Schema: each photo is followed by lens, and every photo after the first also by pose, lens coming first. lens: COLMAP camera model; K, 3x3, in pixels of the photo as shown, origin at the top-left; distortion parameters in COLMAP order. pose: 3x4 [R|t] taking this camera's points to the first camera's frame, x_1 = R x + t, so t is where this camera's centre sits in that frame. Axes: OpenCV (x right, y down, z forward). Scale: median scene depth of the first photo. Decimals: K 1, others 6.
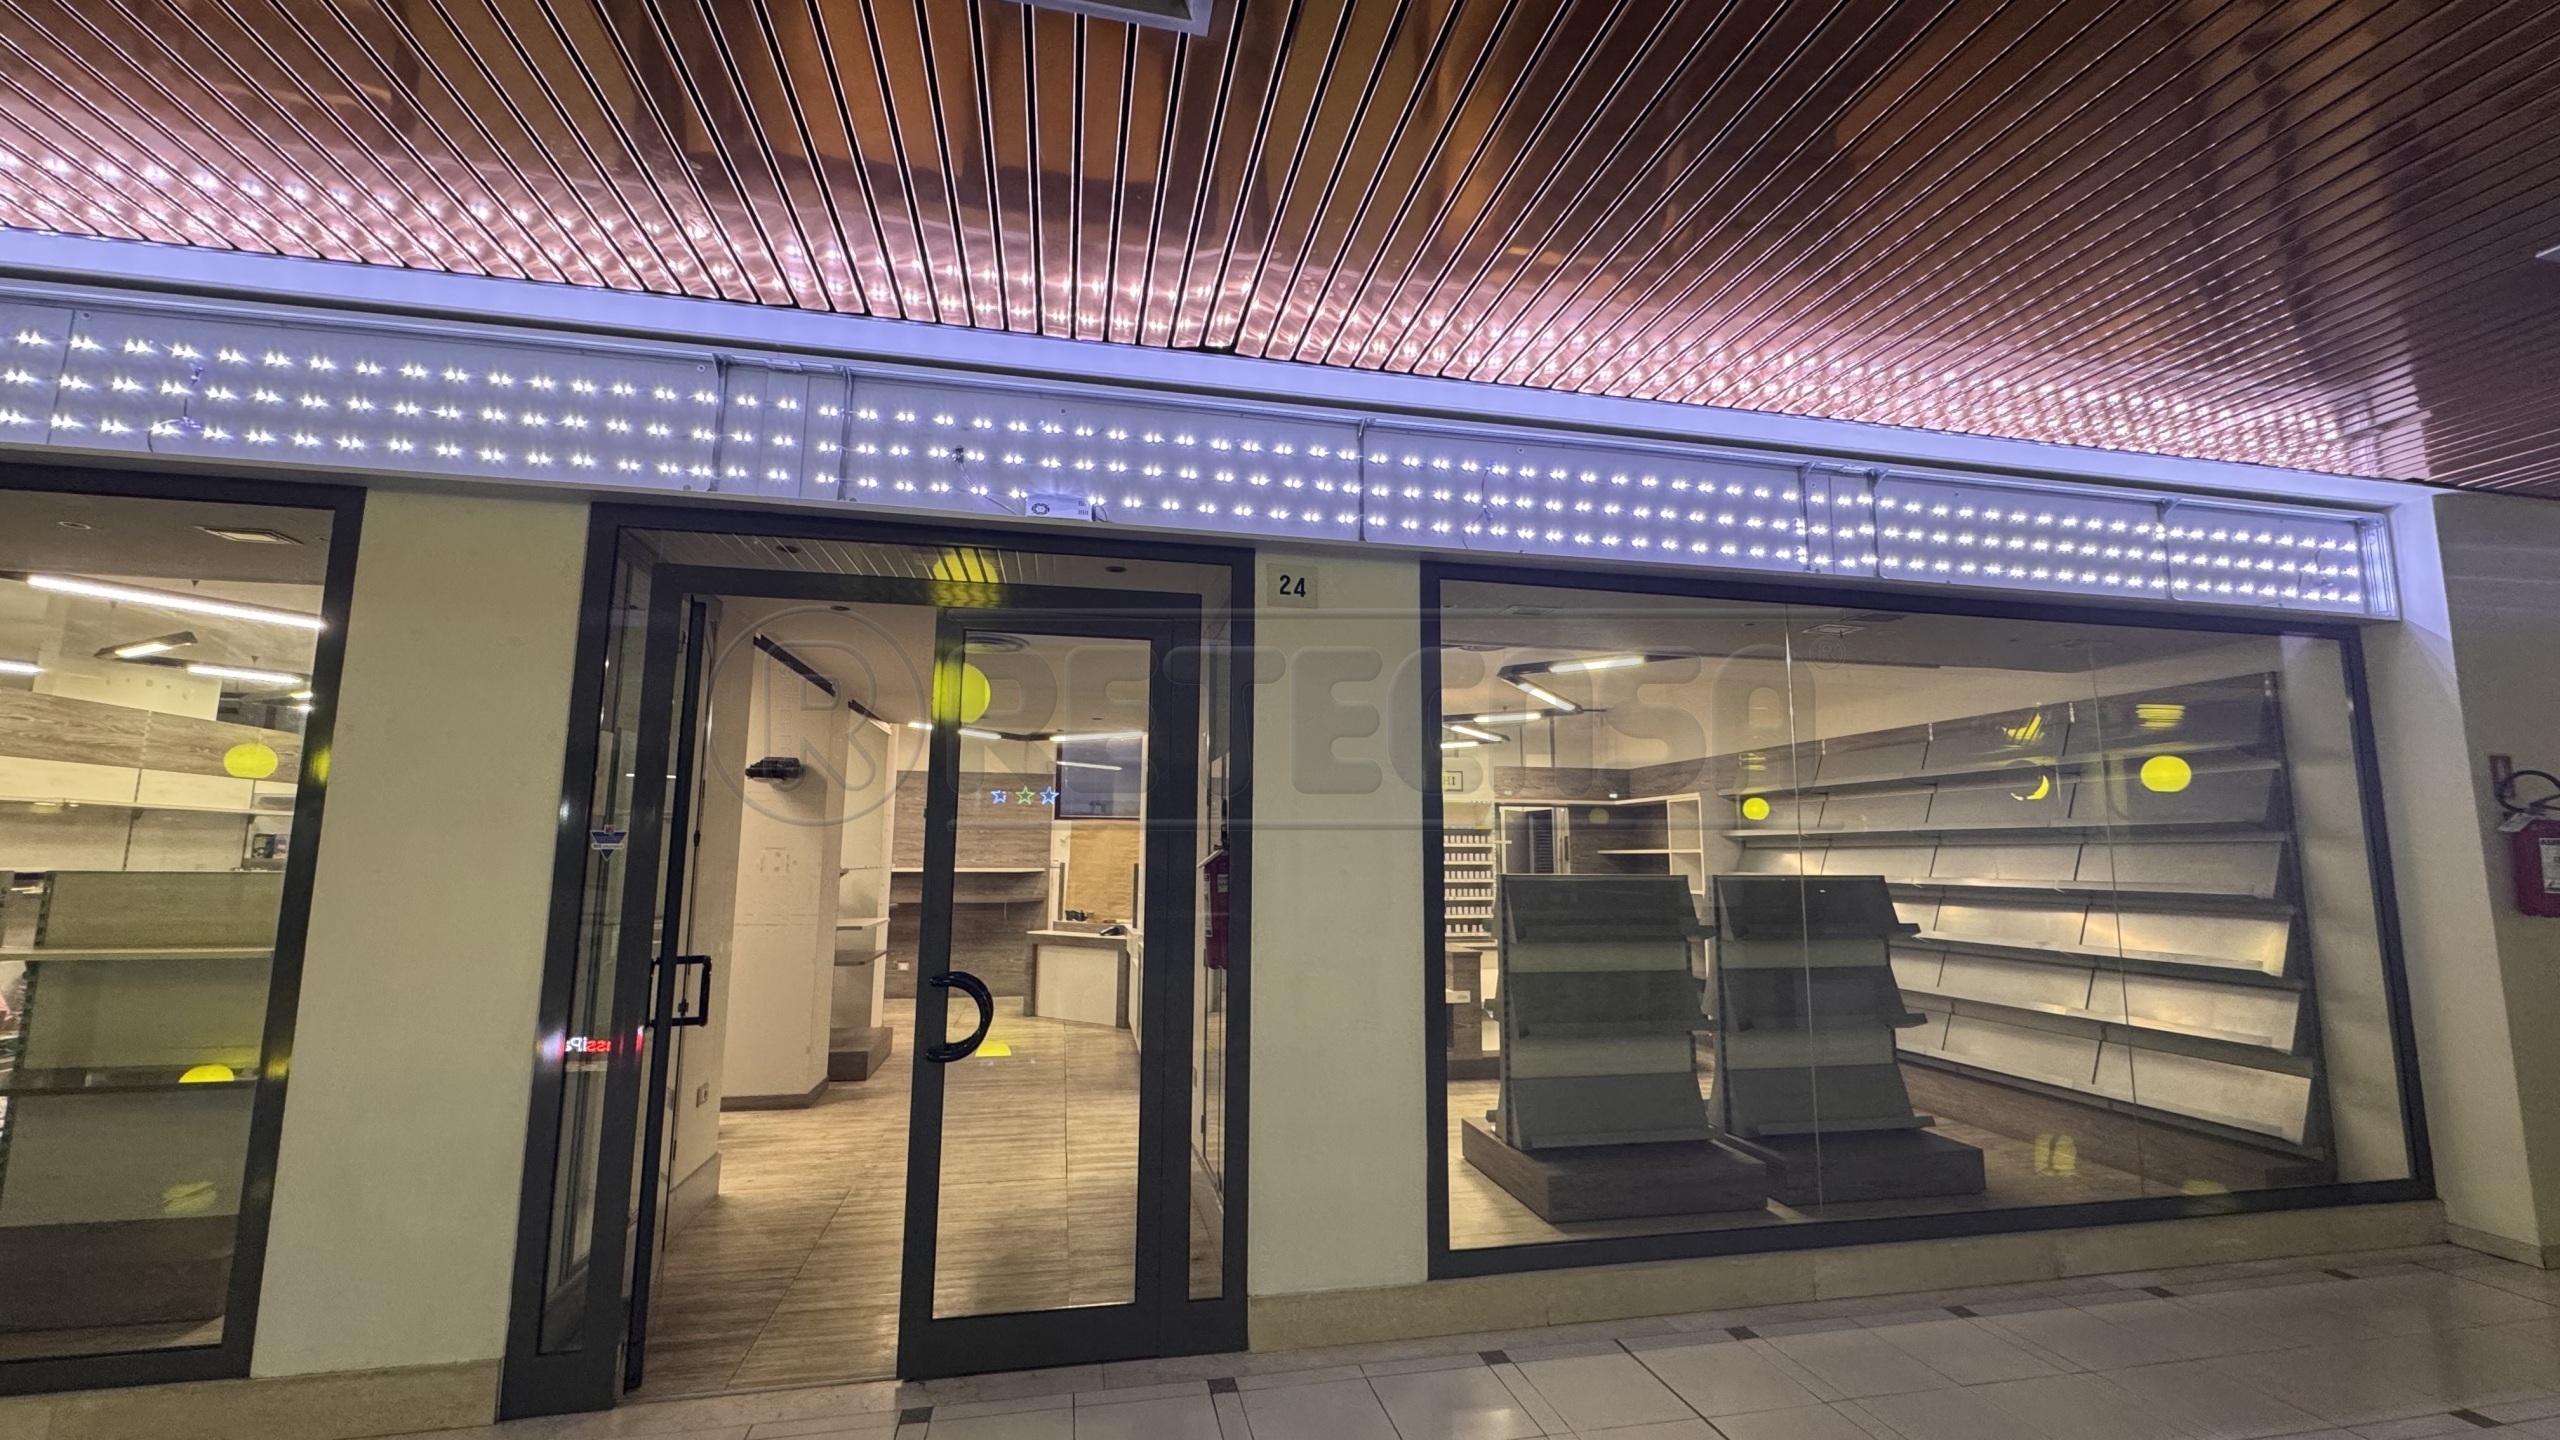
lens RADIAL K [[1023.3, 0, 1282.7], [0, 1023.3, 719.7], [0, 0, 1]] dist [-0.005304, 0.000453]
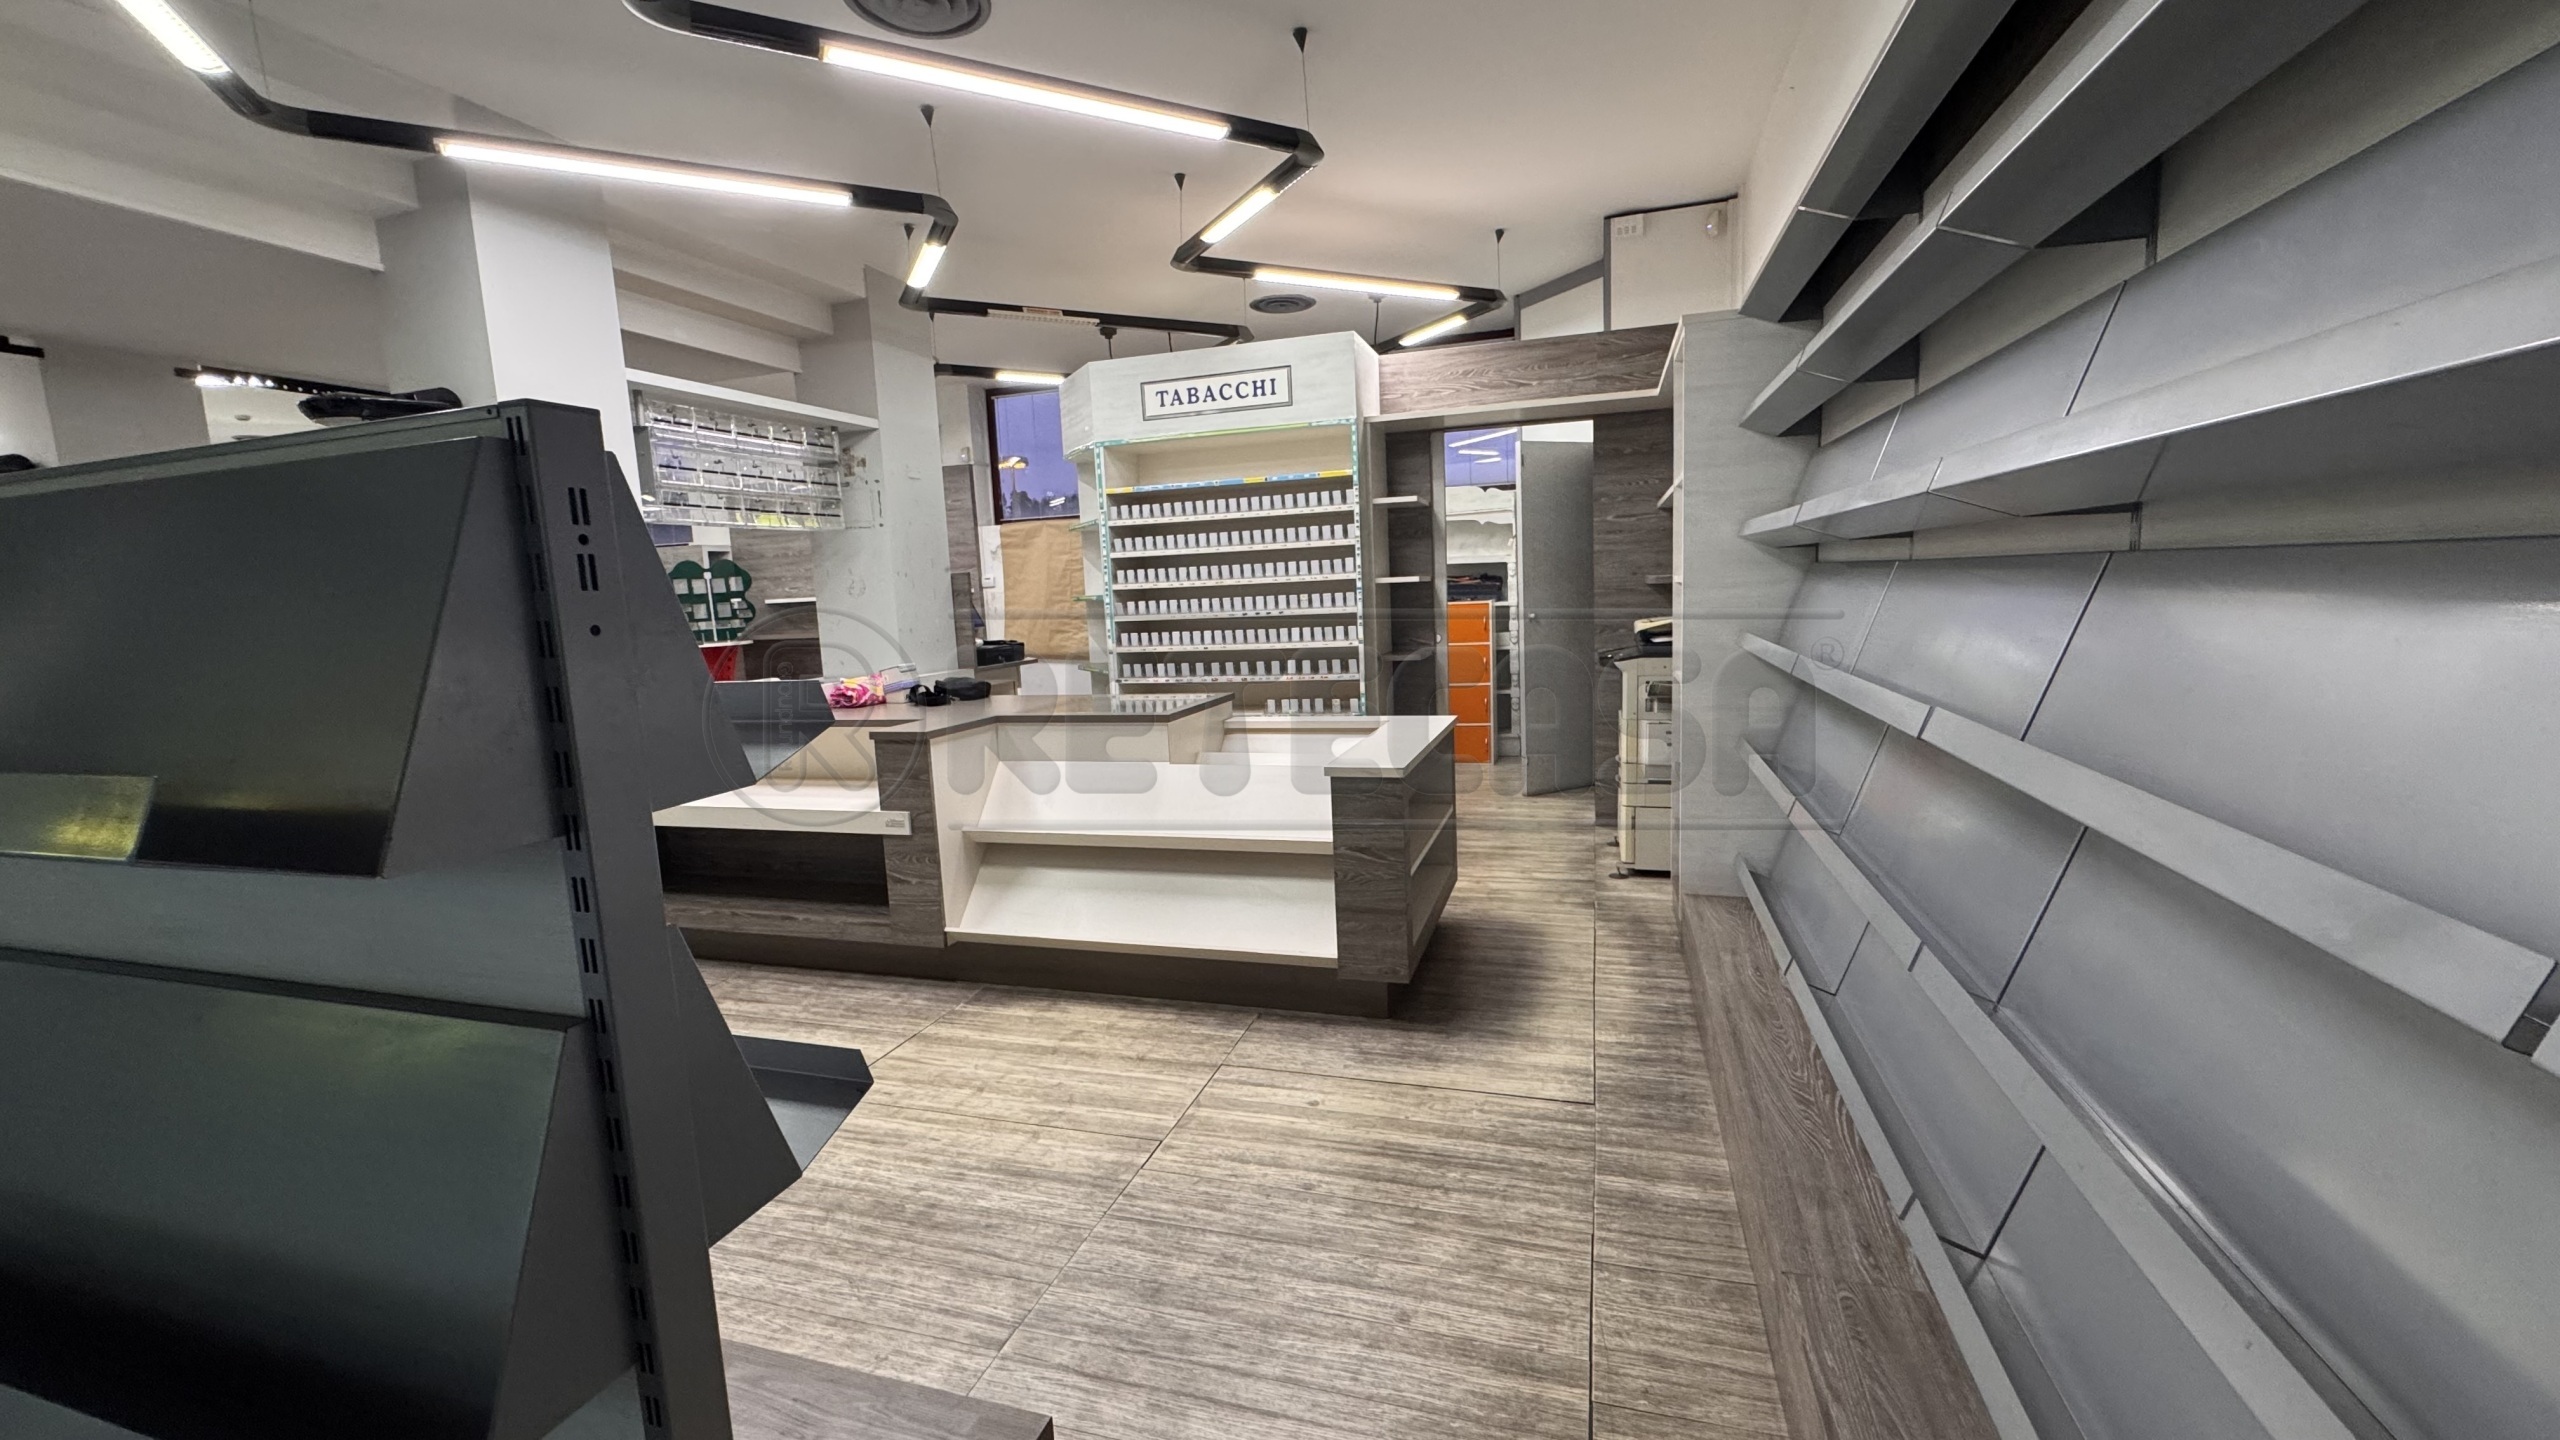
lens RADIAL K [[1018.8, 0, 1277.0], [0, 1018.8, 718.0], [0, 0, 1]] dist [-0.004207, 0.000446]
pose [[0.871094, 0.017984, -0.490786, 1.040825], [0.114437, 0.964389, 0.238451, 0.243502], [0.477597, -0.263878, 0.838015, 1.303033]]
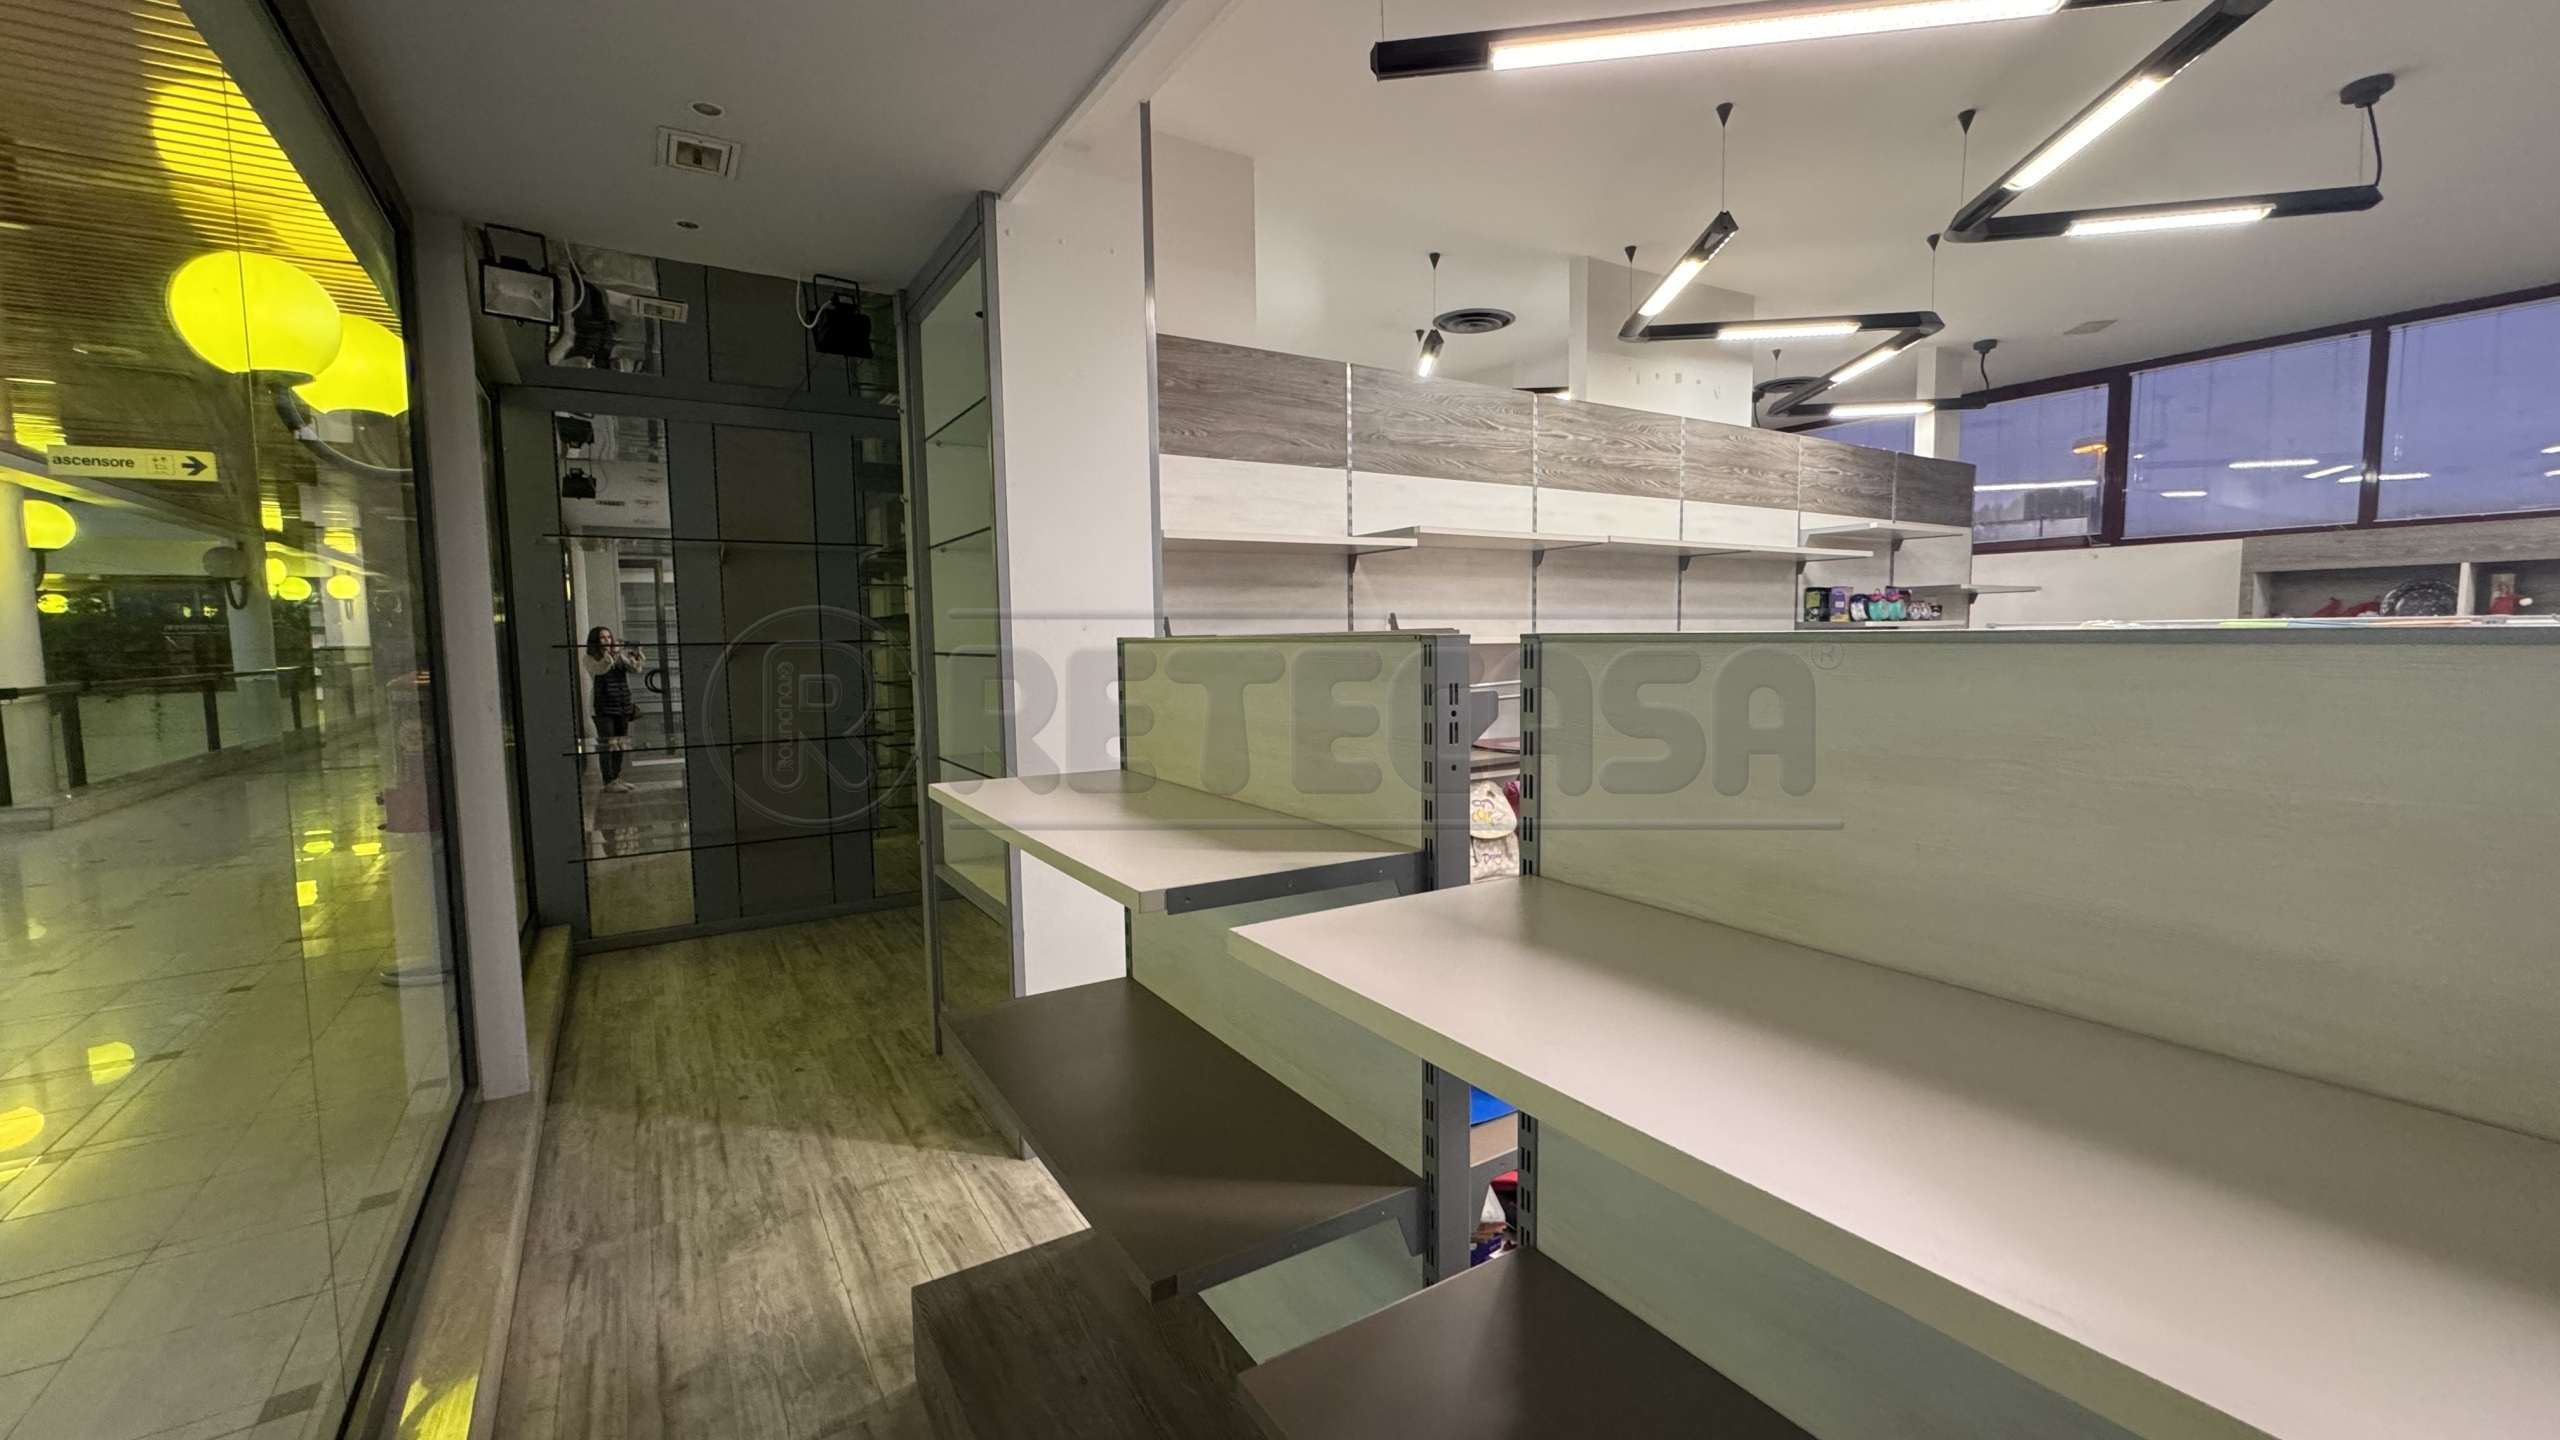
lens RADIAL K [[1018.8, 0, 1277.0], [0, 1018.8, 718.0], [0, 0, 1]] dist [-0.004207, 0.000446]
pose [[0.349158, 0.066755, -0.934683, -0.945885], [0.141626, 0.982242, 0.123058, 0.124752], [0.926299, -0.175342, 0.333504, 0.819359]]
